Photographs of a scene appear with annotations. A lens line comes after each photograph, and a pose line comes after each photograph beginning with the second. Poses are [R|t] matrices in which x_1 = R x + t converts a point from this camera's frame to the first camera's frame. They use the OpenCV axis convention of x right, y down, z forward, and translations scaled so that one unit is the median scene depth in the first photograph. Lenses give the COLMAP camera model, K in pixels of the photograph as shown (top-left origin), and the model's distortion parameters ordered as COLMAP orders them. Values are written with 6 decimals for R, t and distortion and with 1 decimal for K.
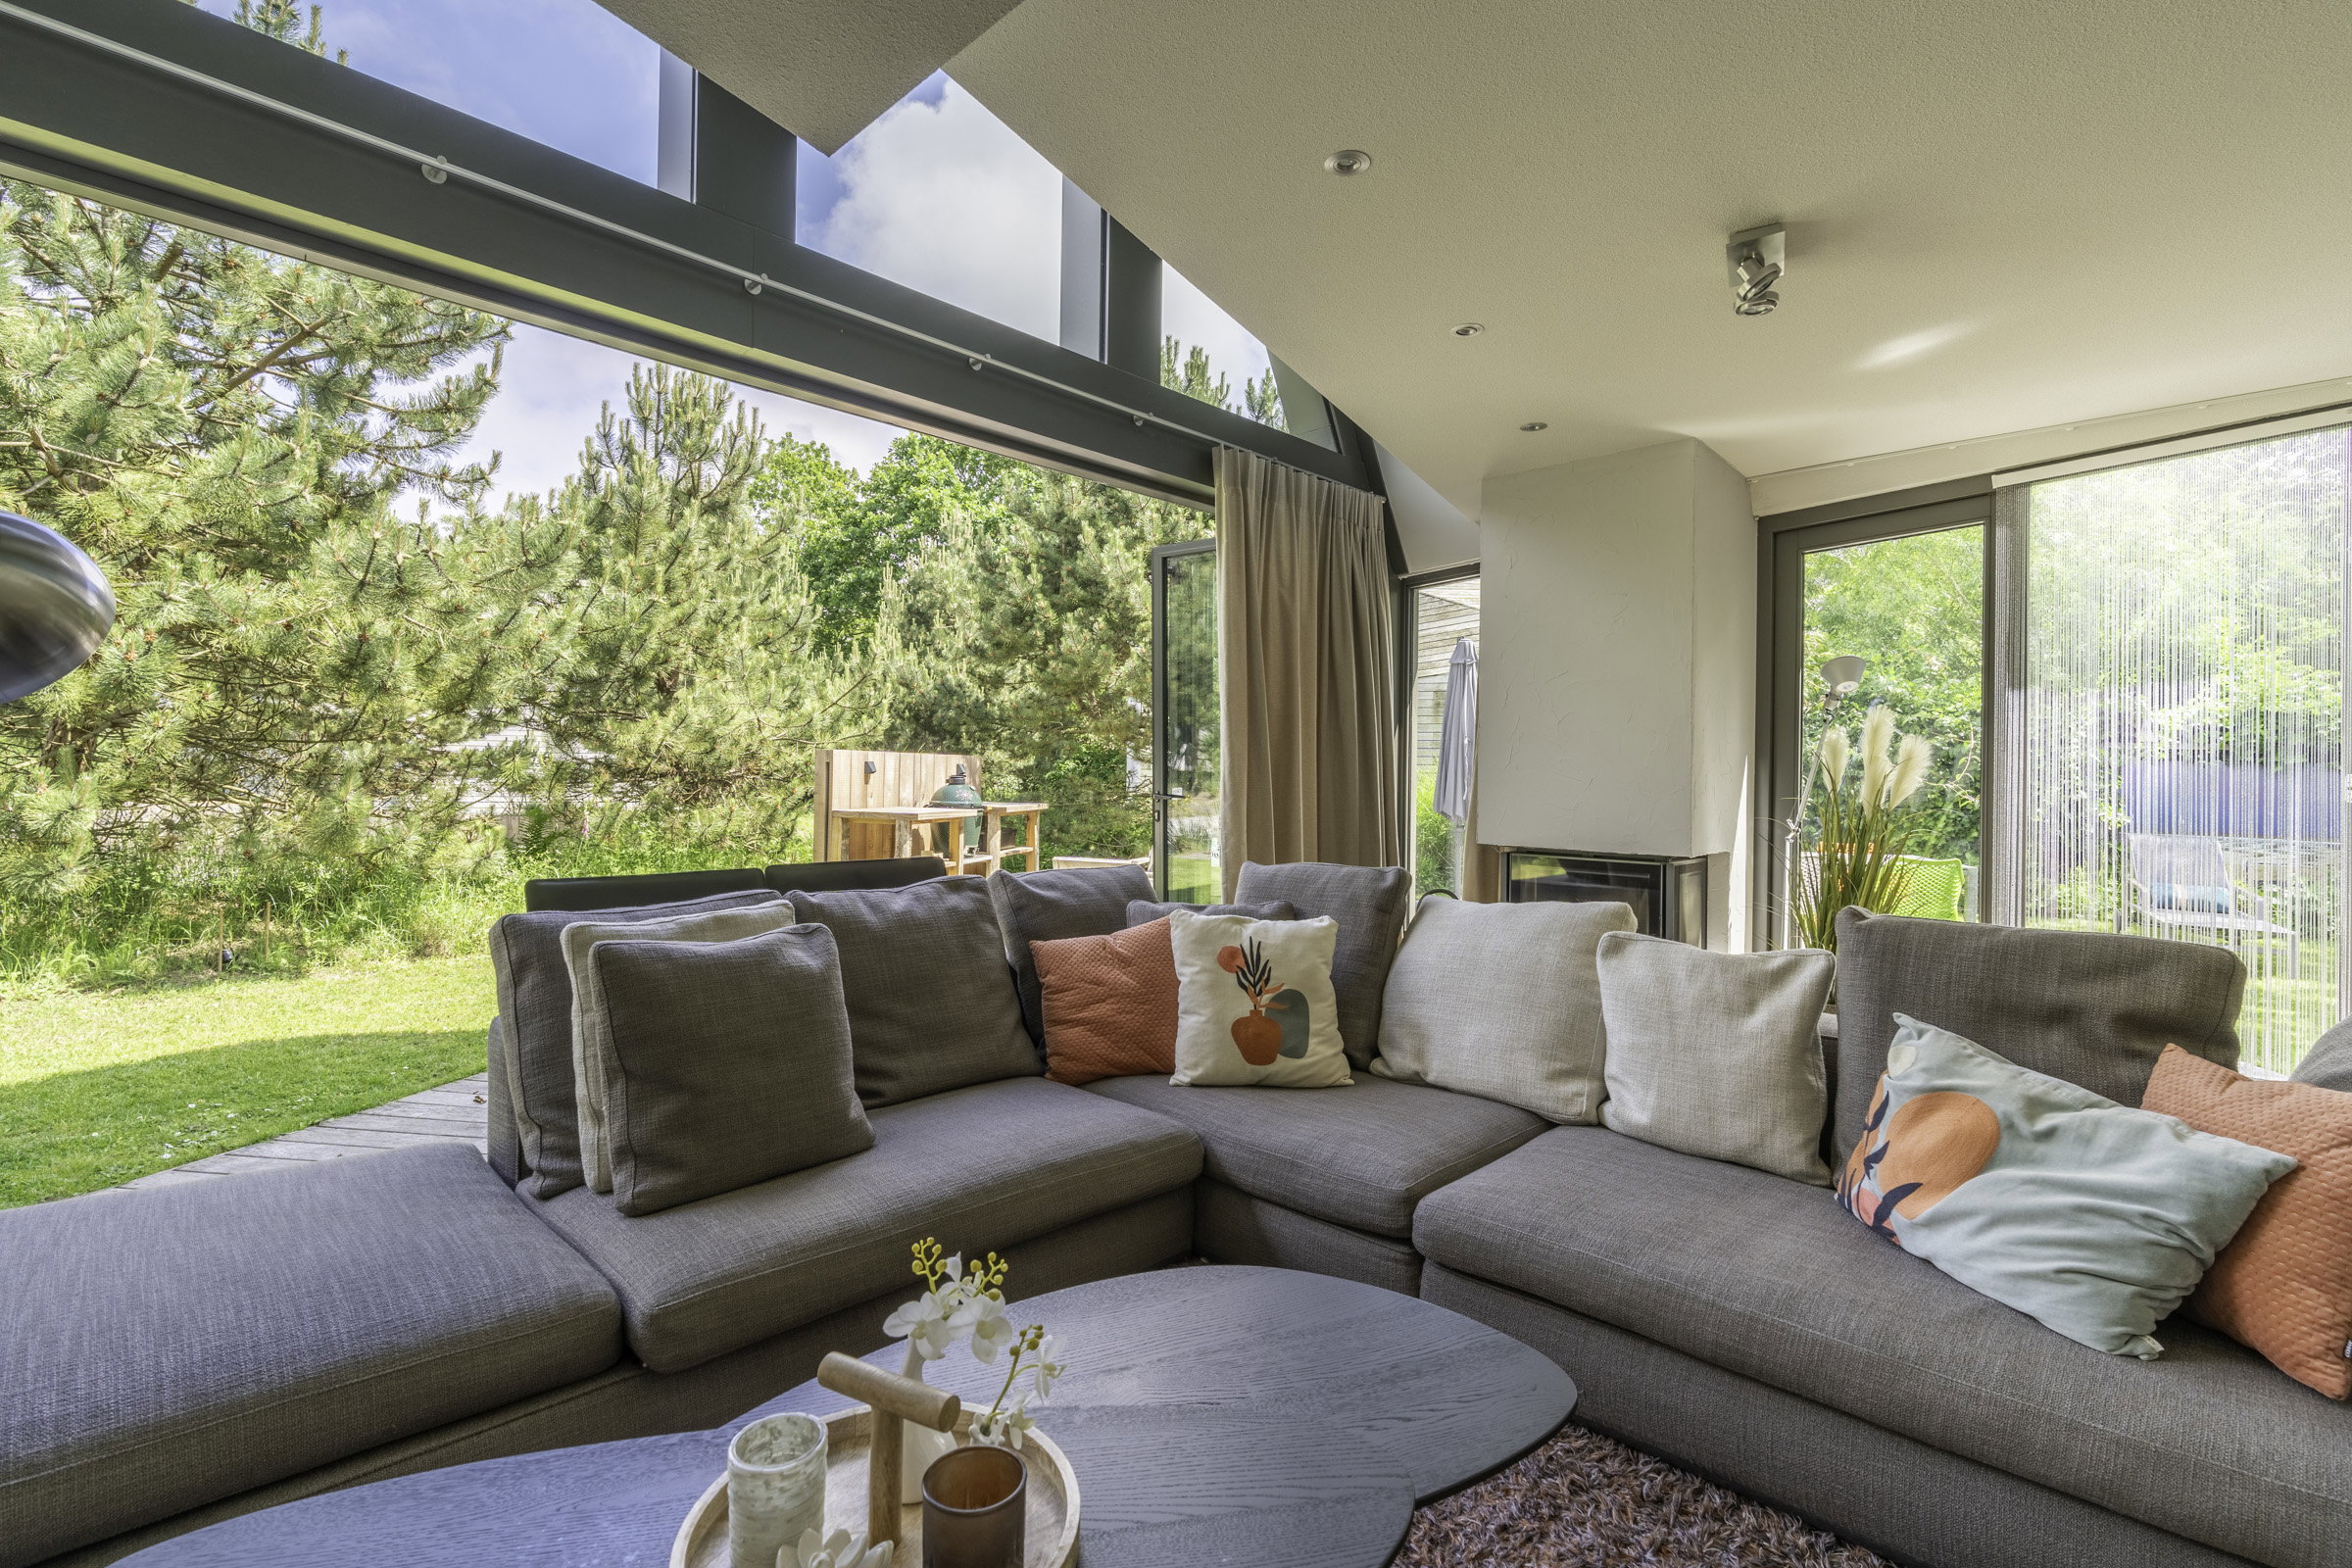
lens RADIAL K [[1073.1, 0, 1179.3], [0, 1073.1, 764.0], [0, 0, 1]] dist [-0.001779, 0.001155]
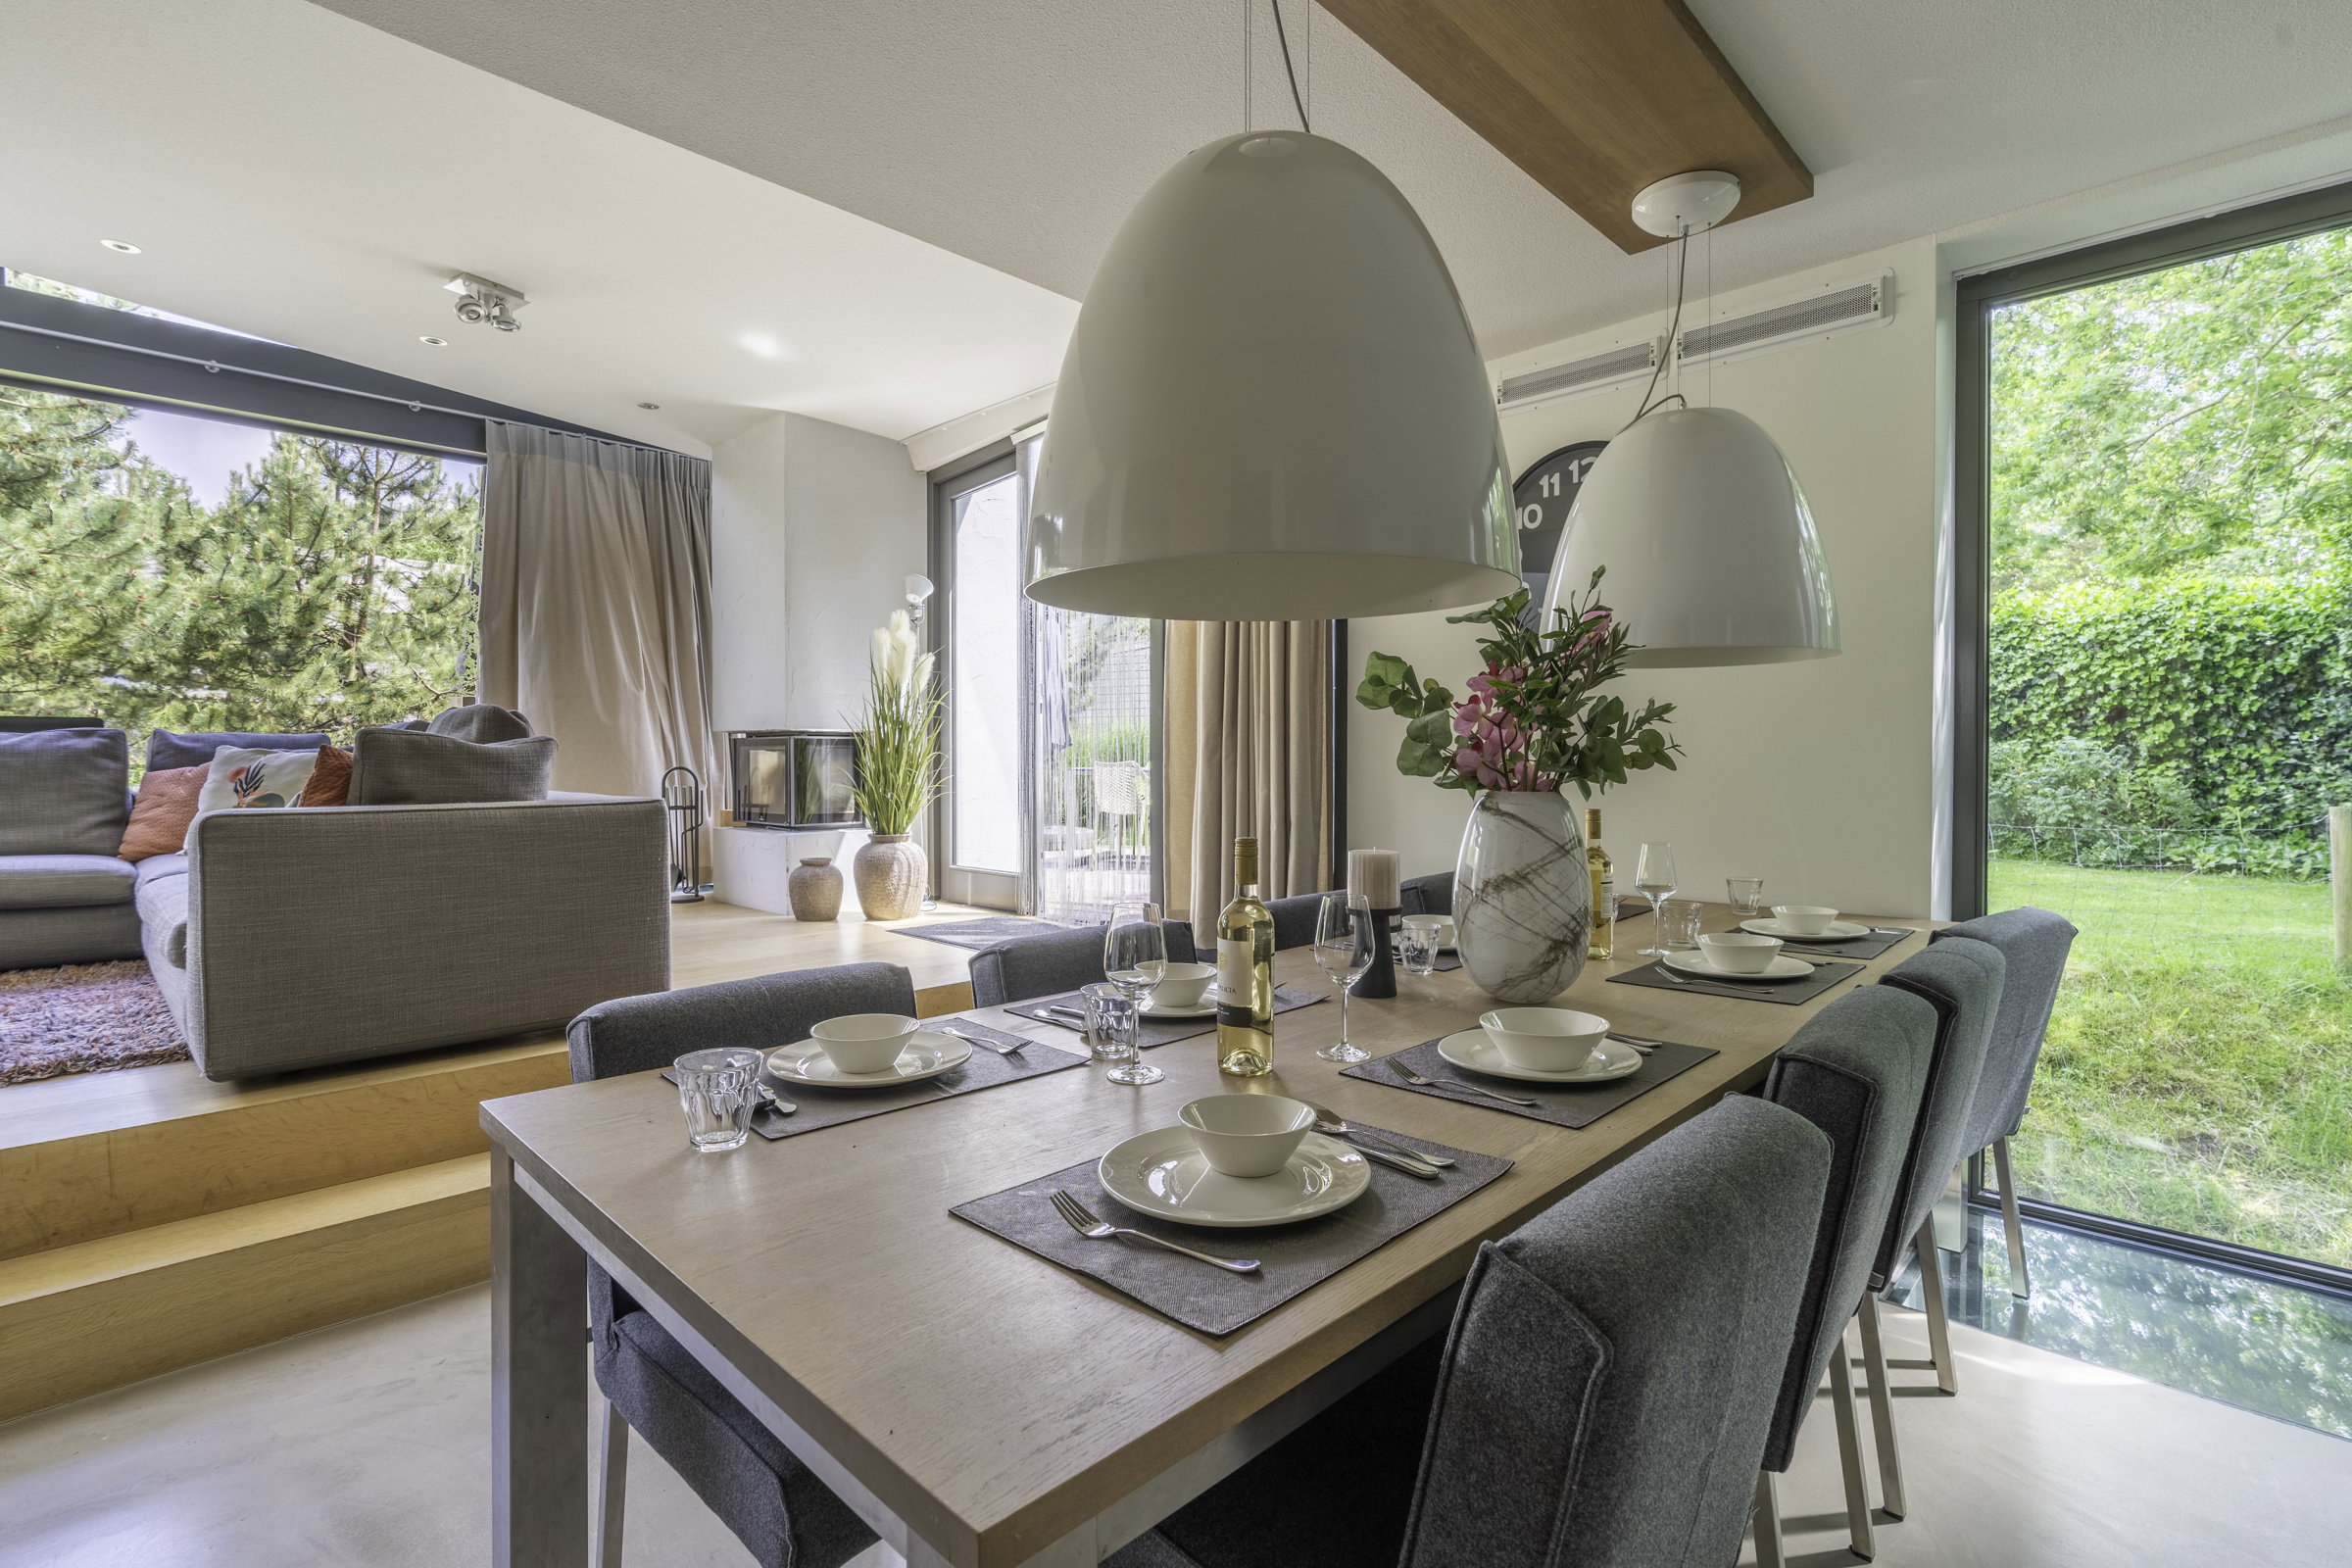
lens RADIAL K [[1094.4, 0, 1192.5], [0, 1094.4, 779.1], [0, 0, 1]] dist [-0.001465, 0.001442]
pose [[0.999772, -0.016901, -0.013024, 1.391455], [0.017202, 0.999581, 0.023288, 0.176808], [0.012625, -0.023506, 0.999644, -0.489853]]
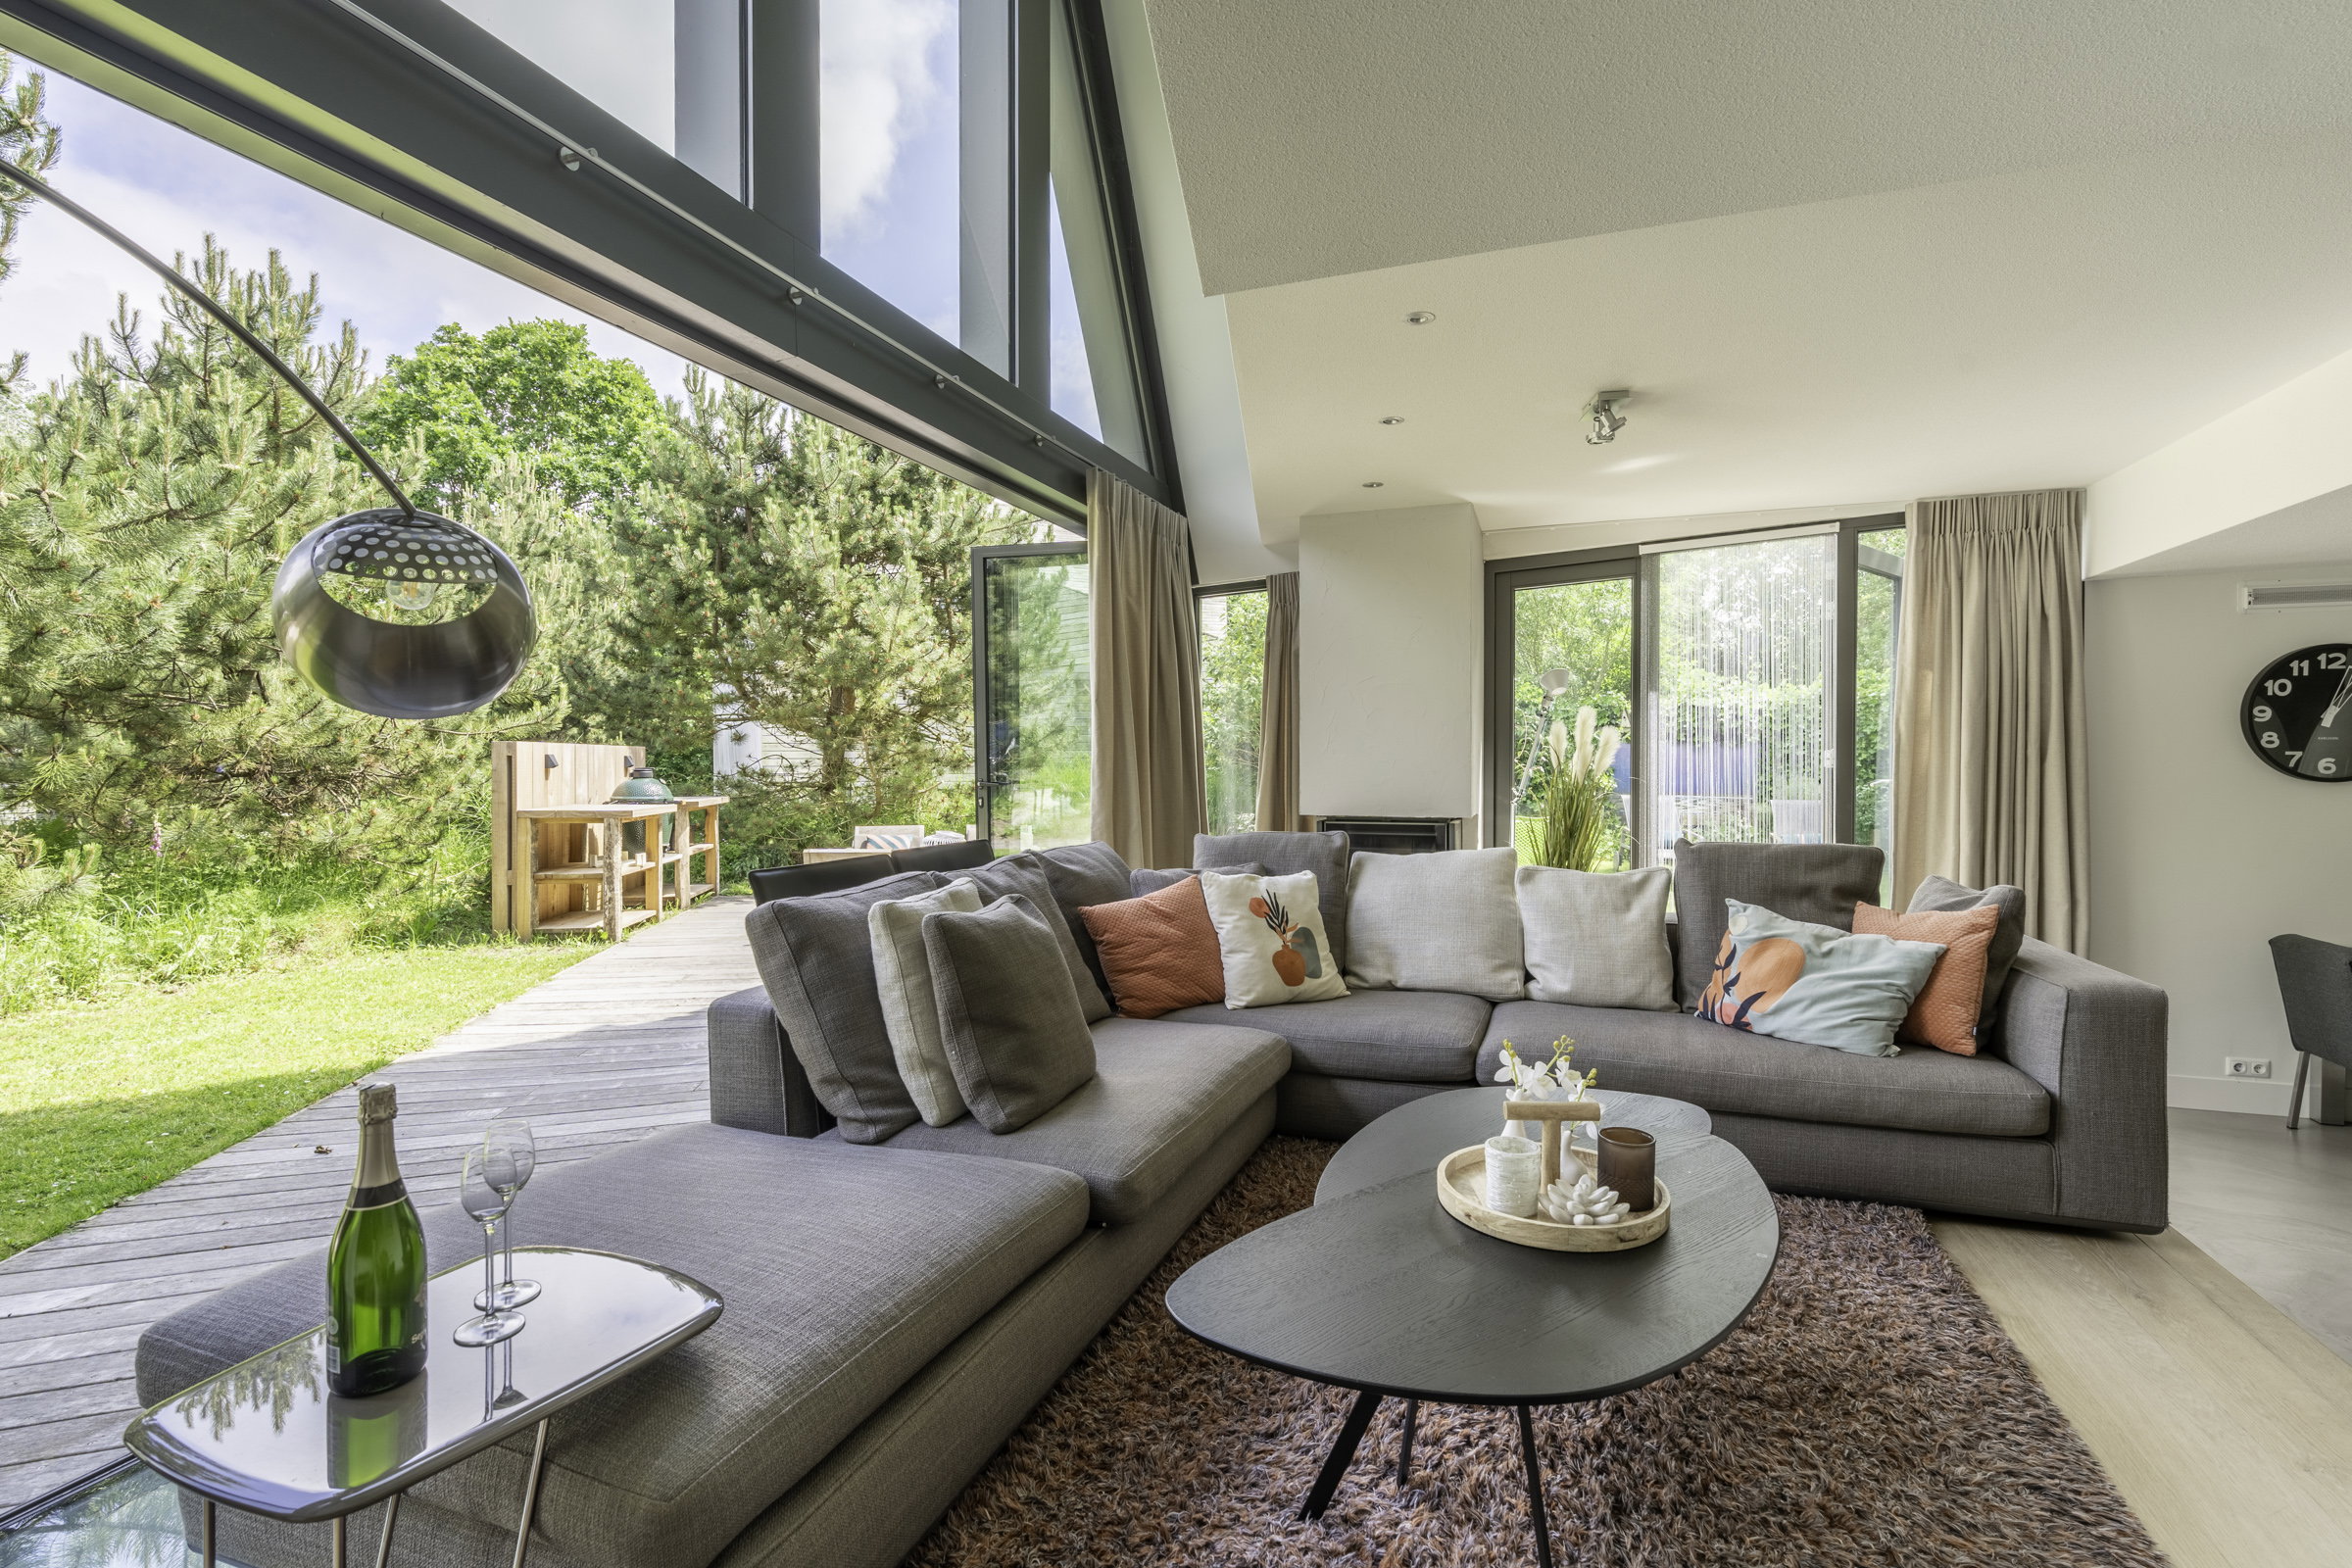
lens RADIAL K [[1094.4, 0, 1192.5], [0, 1094.4, 779.1], [0, 0, 1]] dist [-0.001465, 0.001442]
pose [[0.912478, -0.023130, 0.408471, -0.549538], [0.011947, 0.999481, 0.029908, -0.008874], [-0.408951, -0.022411, 0.912281, -0.141205]]
